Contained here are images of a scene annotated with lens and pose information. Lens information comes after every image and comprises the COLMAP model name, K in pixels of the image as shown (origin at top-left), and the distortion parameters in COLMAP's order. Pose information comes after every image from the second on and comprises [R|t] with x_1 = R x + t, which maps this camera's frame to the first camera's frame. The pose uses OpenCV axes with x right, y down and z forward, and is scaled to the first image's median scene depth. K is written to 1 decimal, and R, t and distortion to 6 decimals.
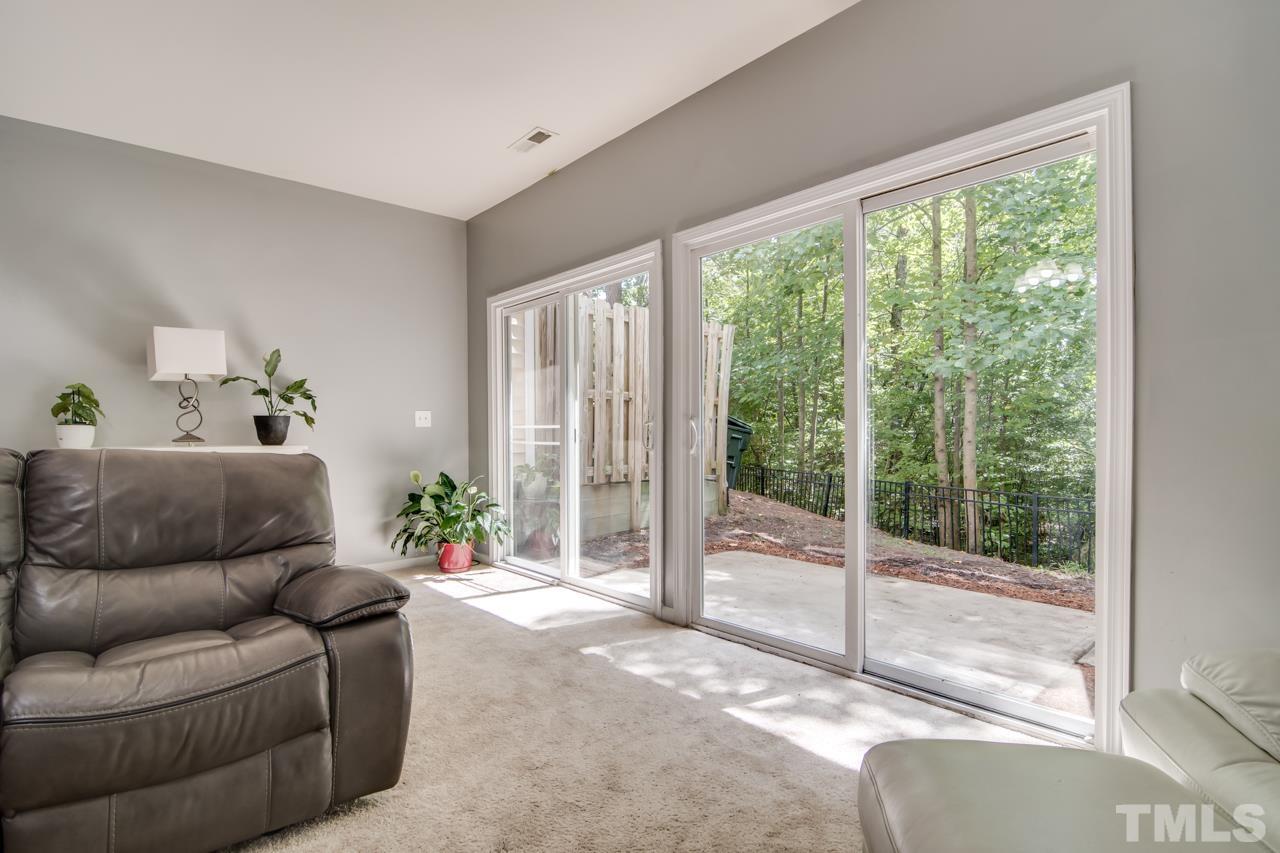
lens RADIAL K [[616.7, 0, 639.7], [0, 616.7, 439.3], [0, 0, 1]] dist [-0.000288, -0.010543]
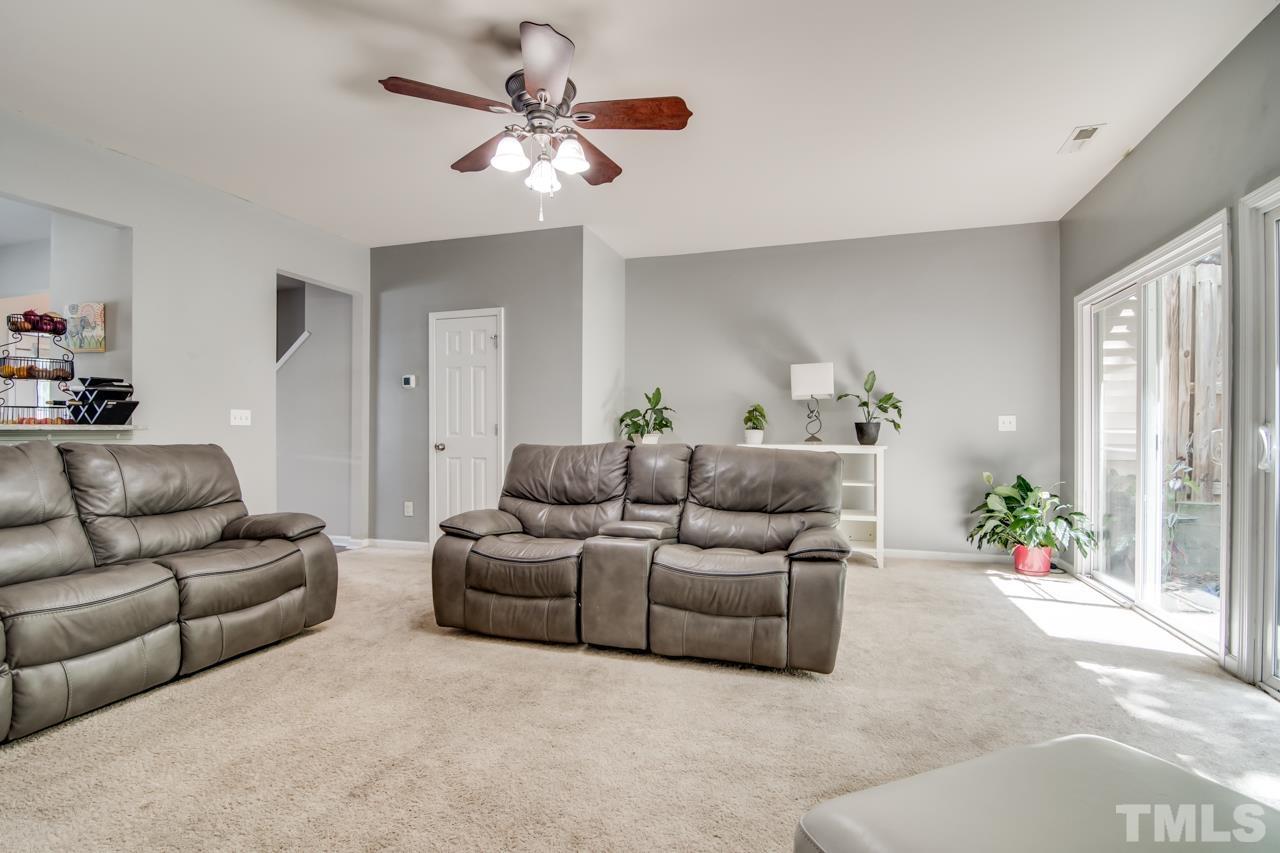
lens RADIAL K [[626.6, 0, 653.9], [0, 626.6, 432.2], [0, 0, 1]] dist [-0.000234, -0.012000]
pose [[0.519155, 0.007212, -0.854650, 0.348104], [-0.016980, 0.999854, -0.001877, -0.008608], [0.854511, 0.015487, 0.519202, -0.085023]]
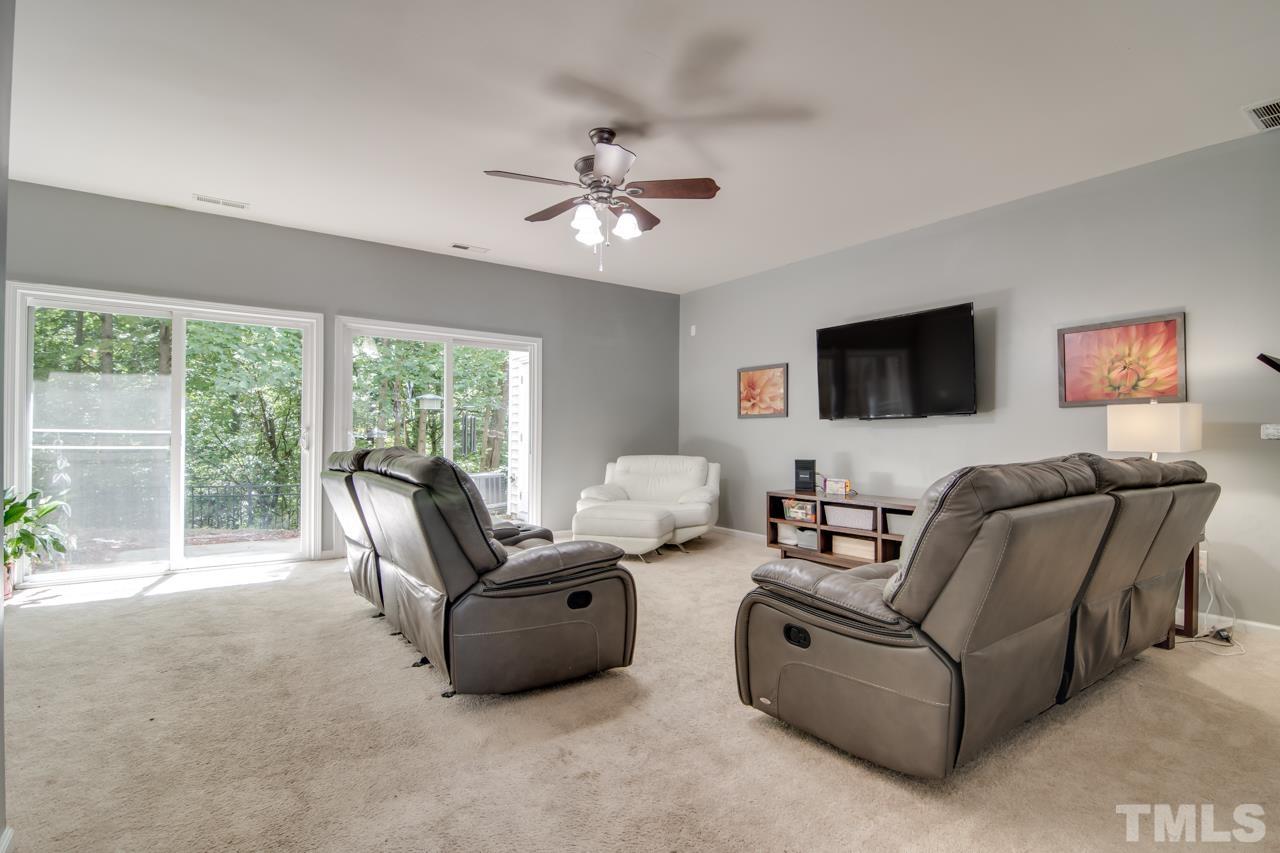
lens RADIAL K [[626.6, 0, 653.9], [0, 626.6, 432.2], [0, 0, 1]] dist [-0.000234, -0.012000]
pose [[0.090233, 0.012495, 0.995842, -1.453827], [0.005236, 0.999902, -0.013020, -0.002520], [-0.995907, 0.006389, 0.090159, 0.029832]]
